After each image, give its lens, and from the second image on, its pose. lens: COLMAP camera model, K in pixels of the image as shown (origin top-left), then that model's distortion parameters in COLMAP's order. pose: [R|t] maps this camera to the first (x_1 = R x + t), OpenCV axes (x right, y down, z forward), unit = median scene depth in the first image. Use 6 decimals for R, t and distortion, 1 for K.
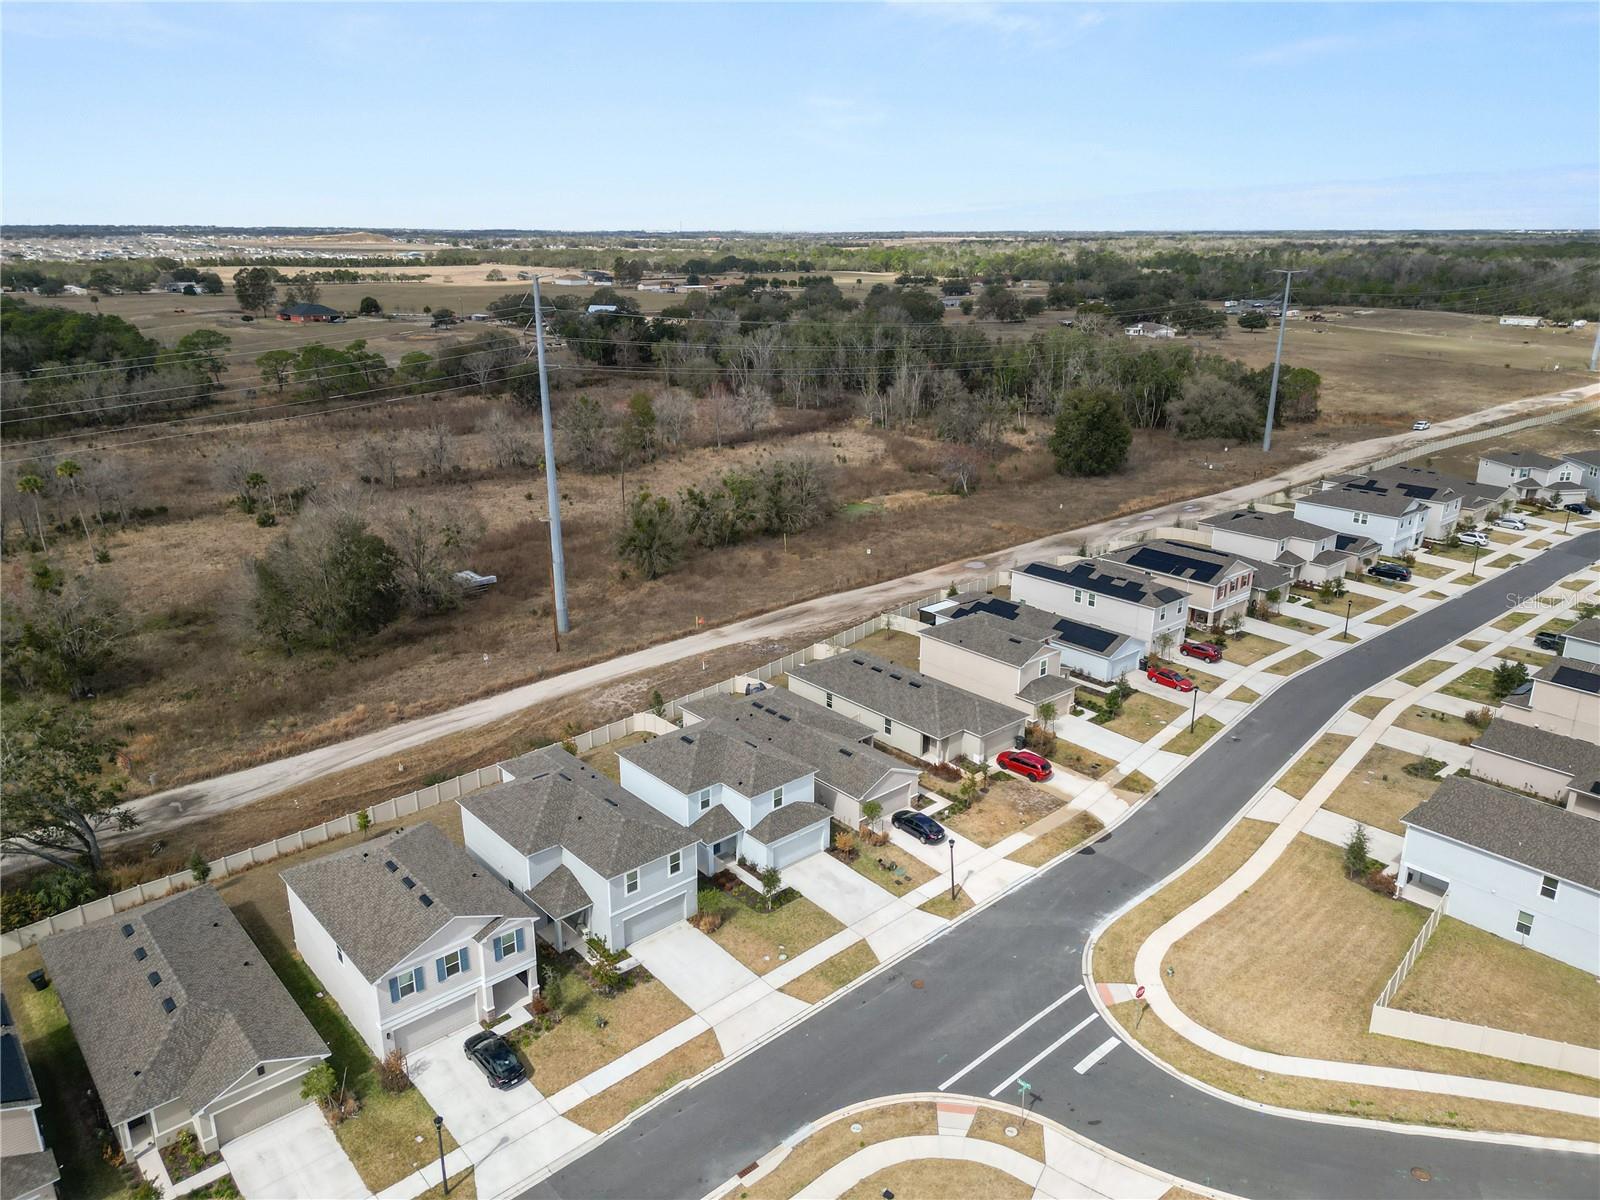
lens RADIAL K [[1117.5, 0, 797.7], [0, 1117.5, 602.9], [0, 0, 1]] dist [0.072621, -0.067131]
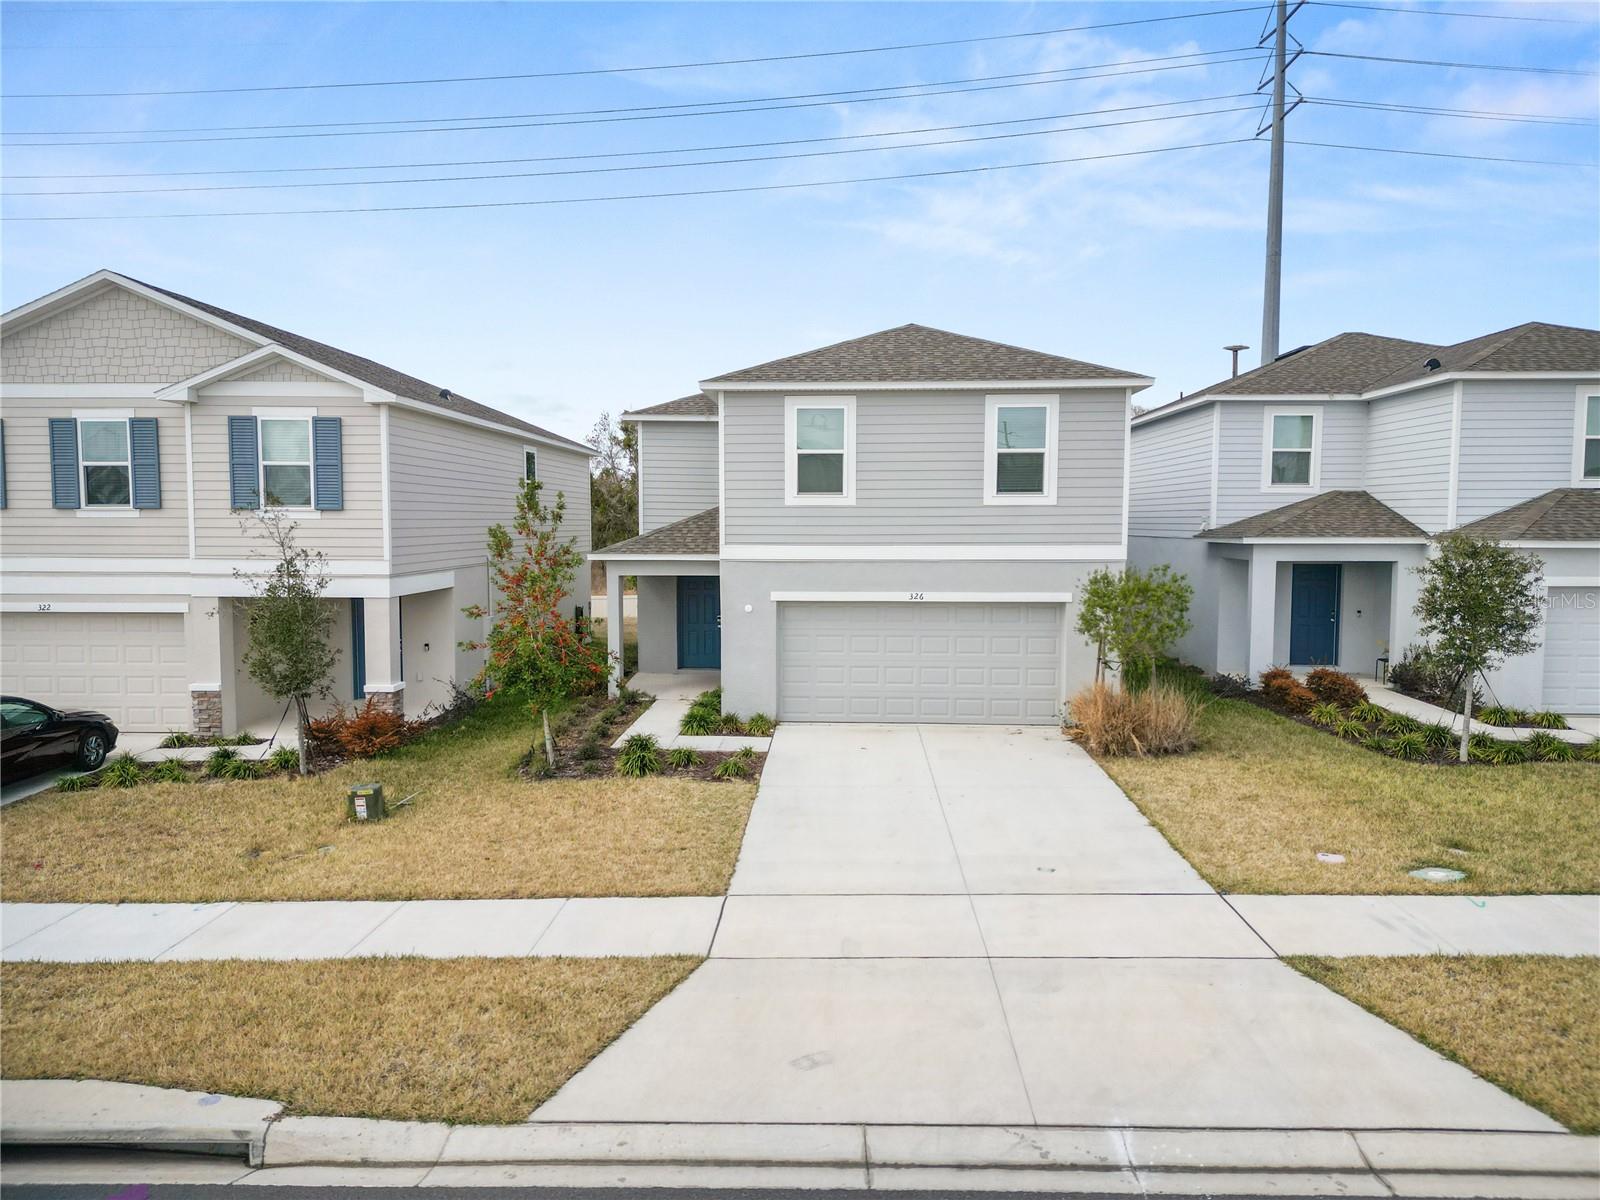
lens RADIAL K [[1117.5, 0, 797.7], [0, 1117.5, 602.9], [0, 0, 1]] dist [0.072621, -0.067131]
pose [[0.726396, 0.052558, -0.685264, 0.025259], [-0.217213, 0.963521, -0.156351, 0.279590], [0.652049, 0.262421, 0.711314, 0.708033]]
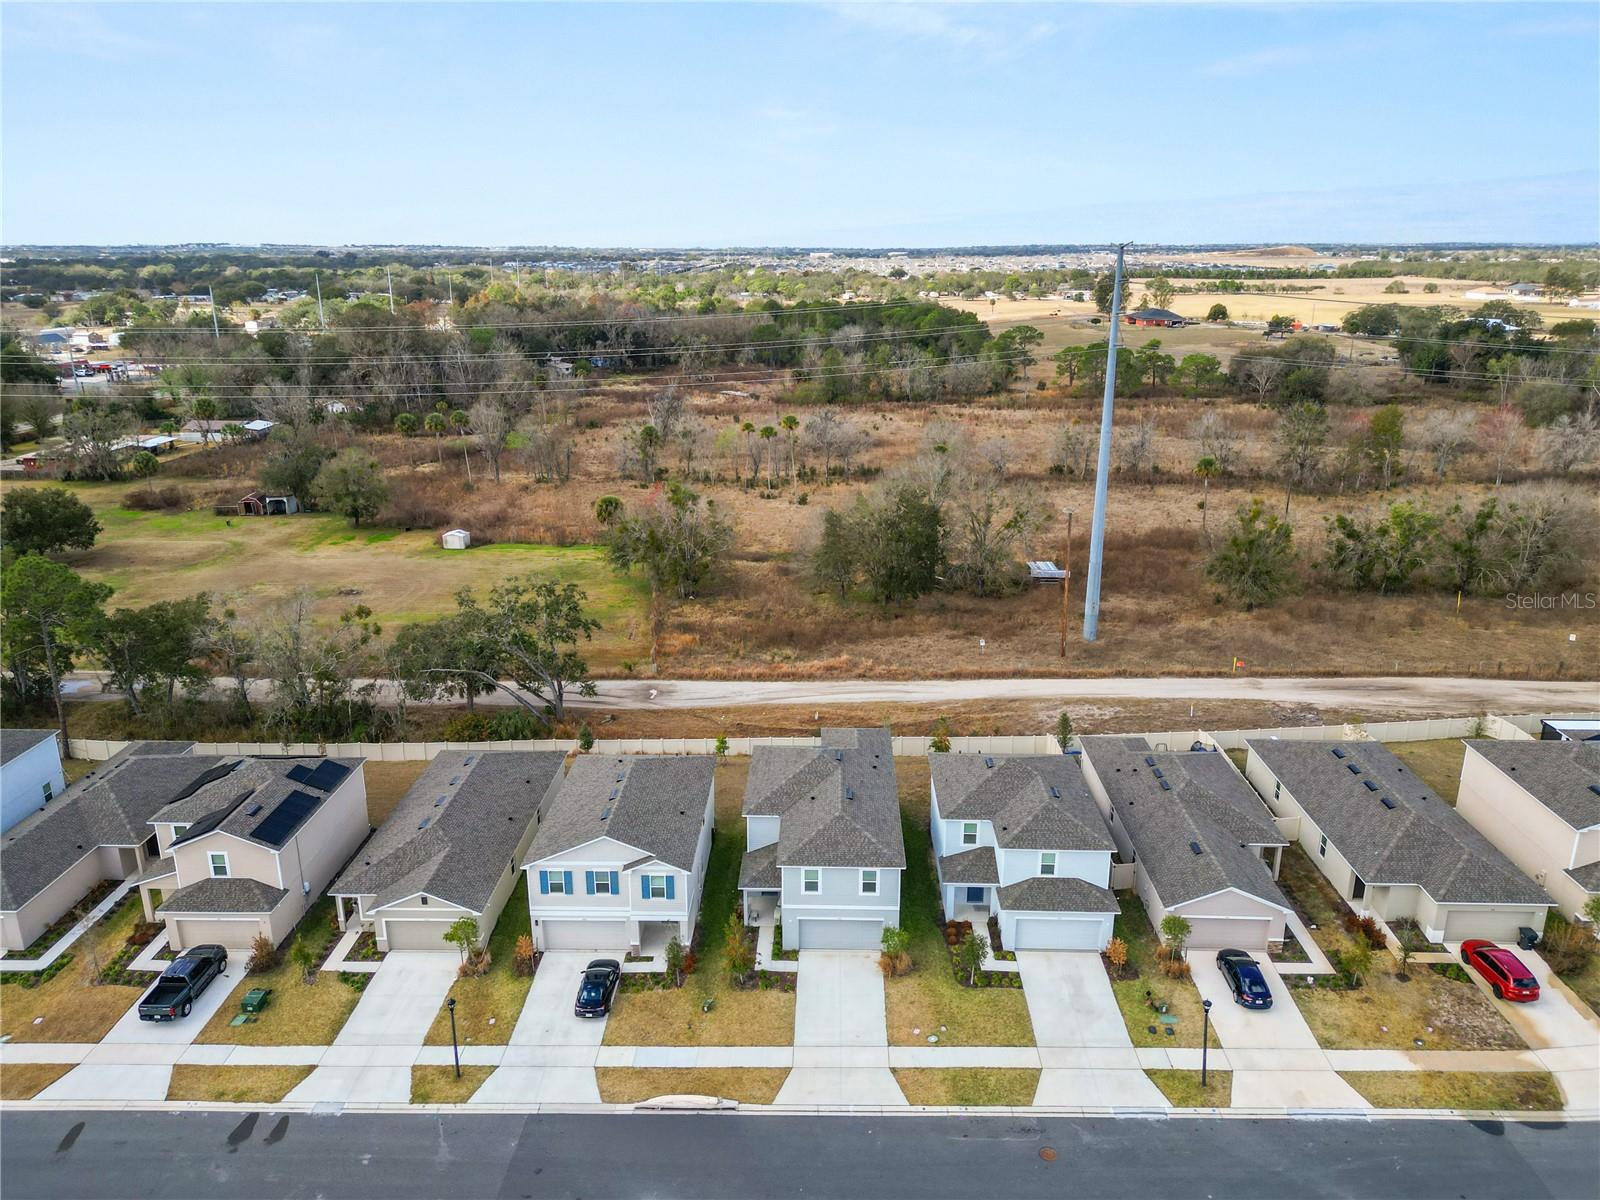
lens RADIAL K [[1117.5, 0, 797.7], [0, 1117.5, 602.9], [0, 0, 1]] dist [0.072621, -0.067131]
pose [[0.733089, 0.203894, -0.648851, 0.329594], [-0.212213, 0.974951, 0.066603, -0.022528], [0.646178, 0.088868, 0.757995, 0.252497]]
